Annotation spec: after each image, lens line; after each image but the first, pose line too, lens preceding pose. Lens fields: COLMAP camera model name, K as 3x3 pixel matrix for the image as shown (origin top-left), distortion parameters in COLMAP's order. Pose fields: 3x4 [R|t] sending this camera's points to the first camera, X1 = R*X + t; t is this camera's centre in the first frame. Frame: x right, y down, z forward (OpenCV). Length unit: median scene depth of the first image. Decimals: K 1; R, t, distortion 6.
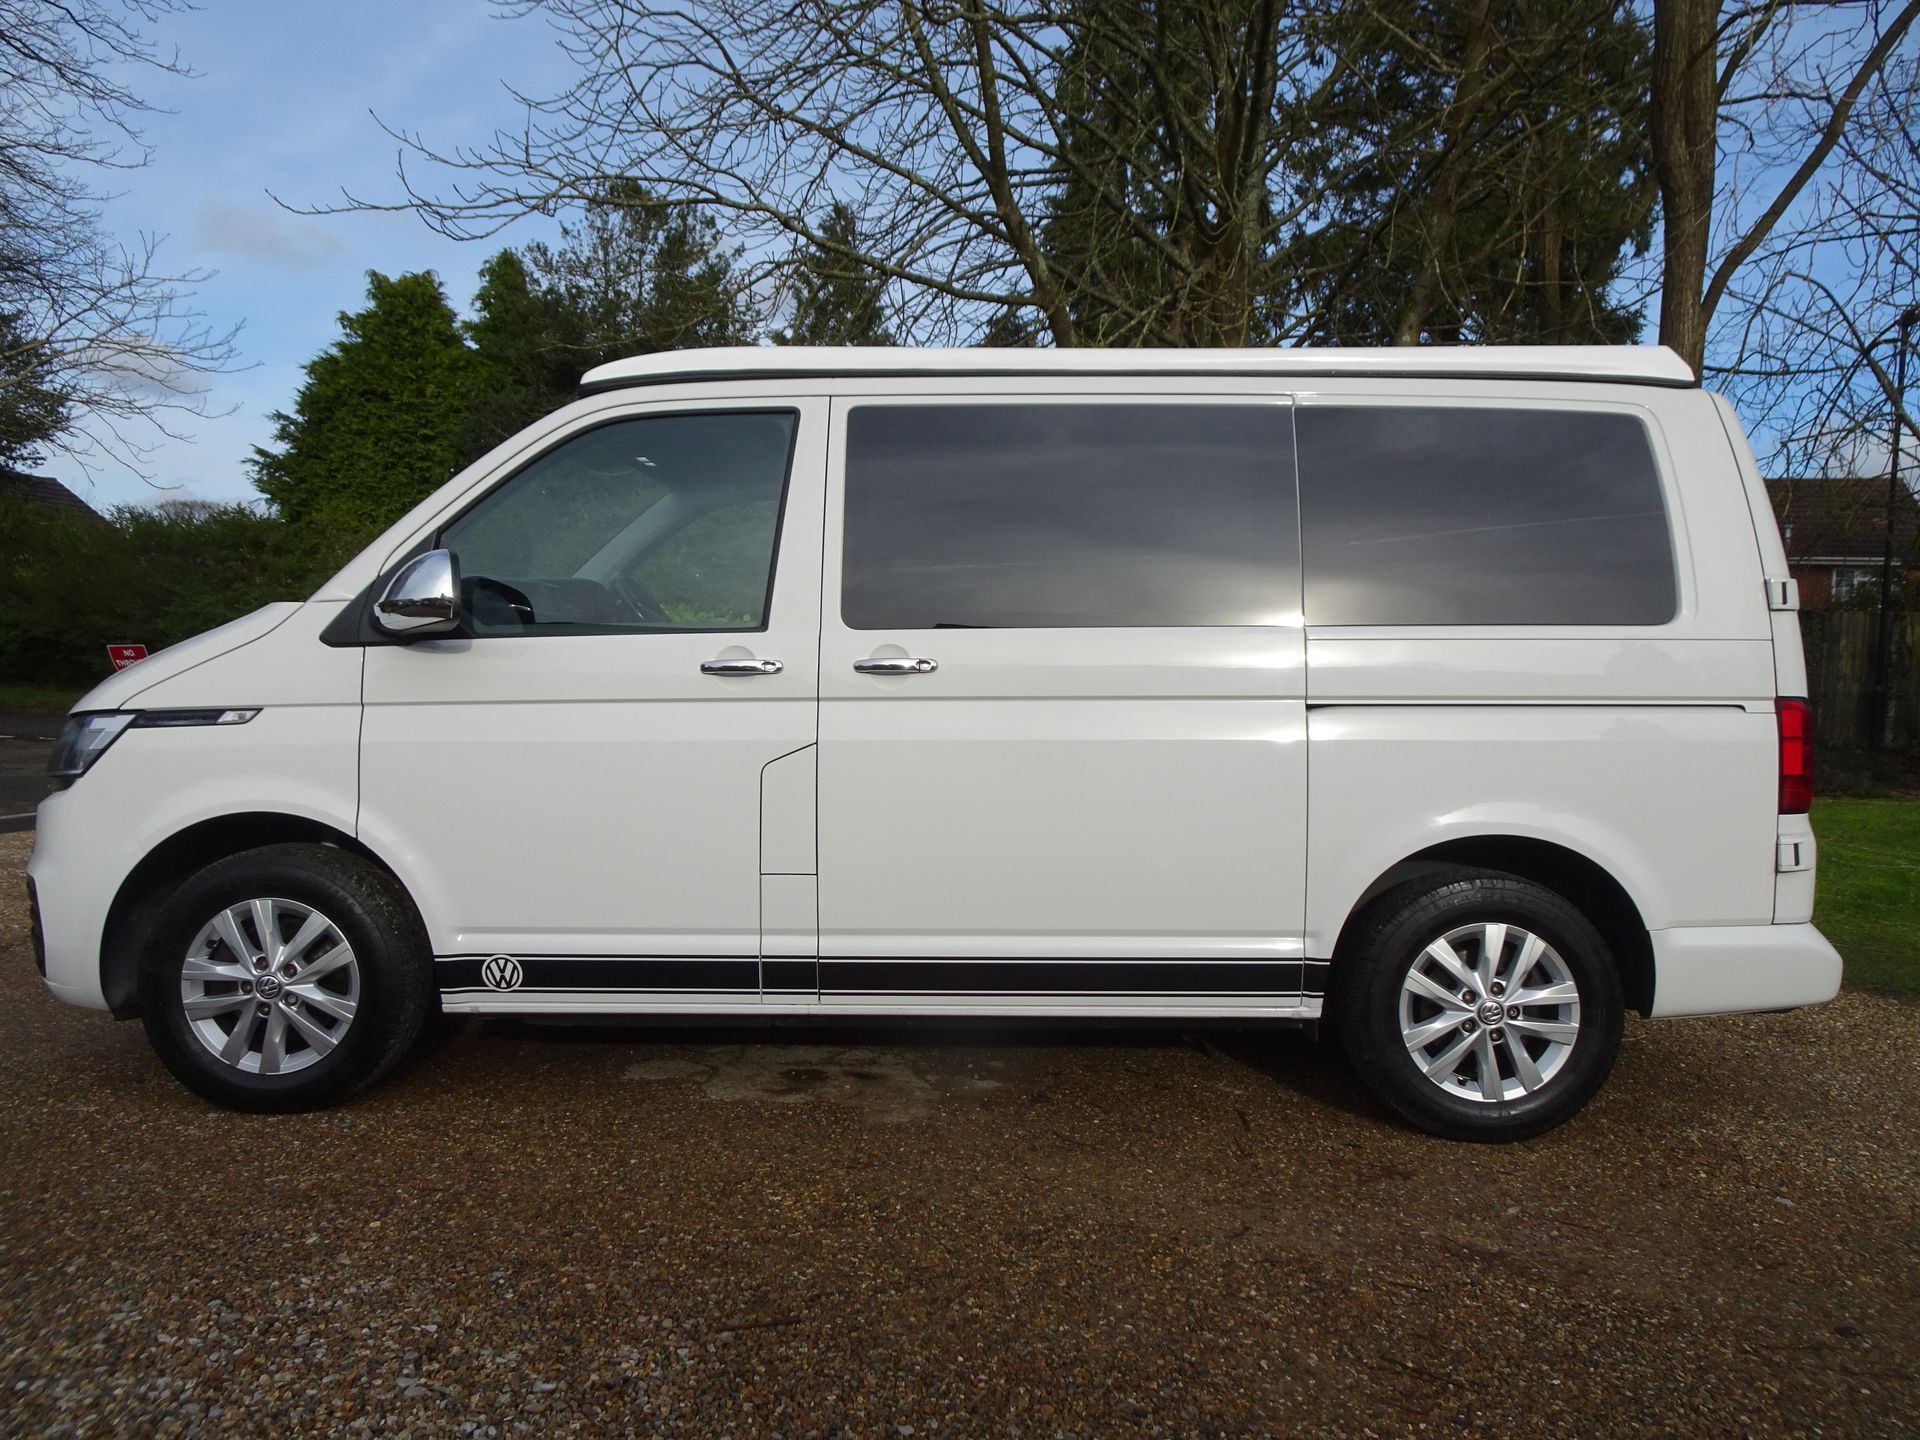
lens RADIAL K [[1460.5, 0, 968.9], [0, 1460.5, 736.6], [0, 0, 1]] dist [0.033689, -0.018774]
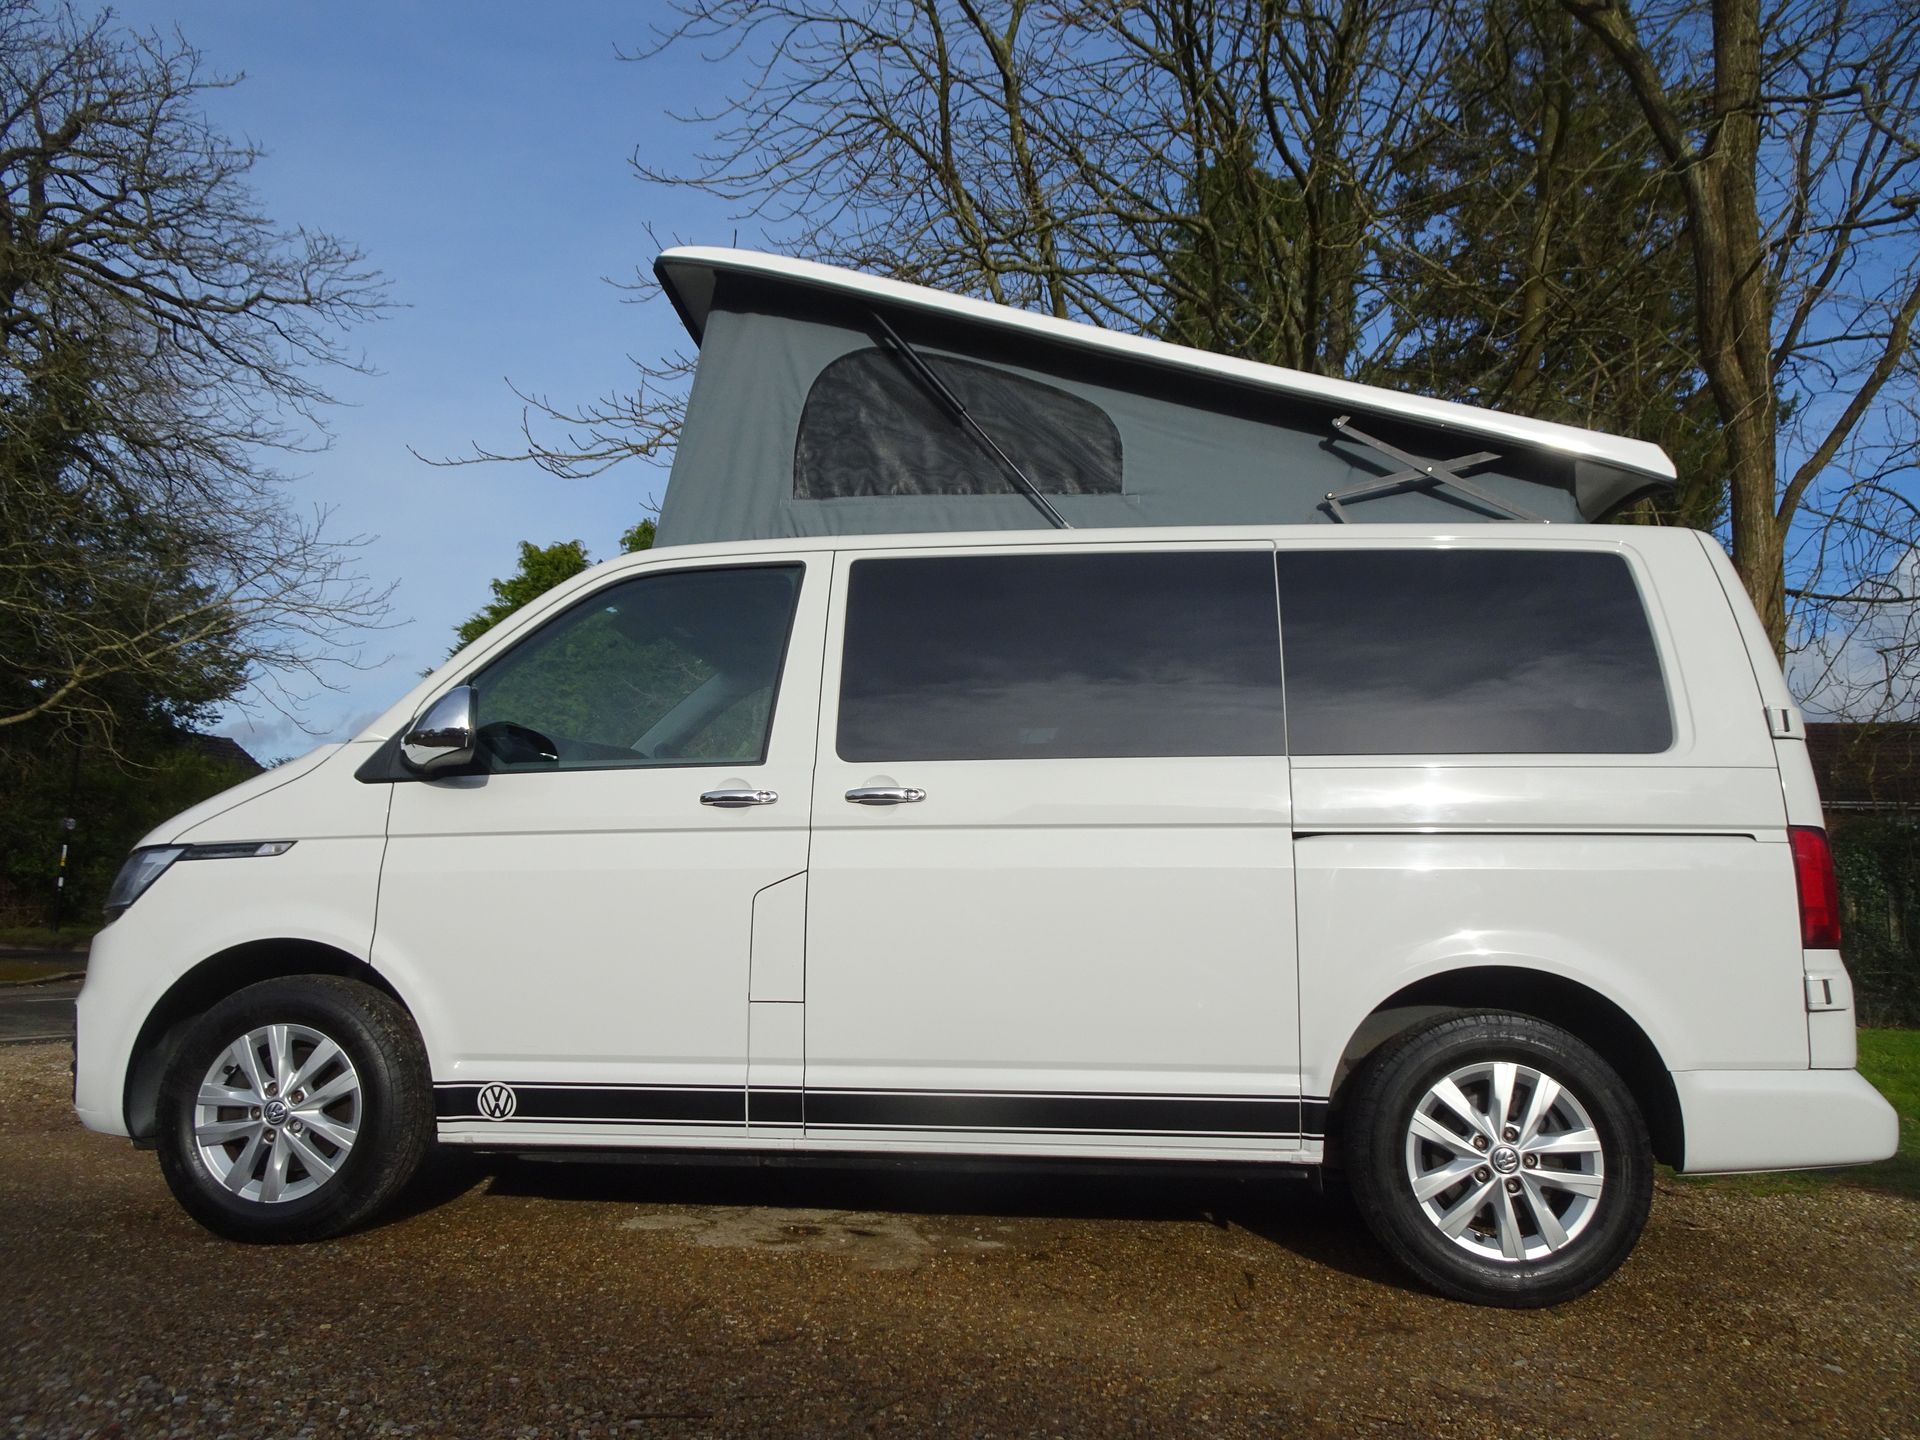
lens RADIAL K [[1460.5, 0, 959.3], [0, 1460.5, 720.4], [0, 0, 1]] dist [0.033689, -0.018774]
pose [[0.995534, -0.008575, -0.094015, 0.096906], [-0.009337, 0.982040, -0.188444, 0.090946], [0.093943, 0.188480, 0.977573, -0.009288]]
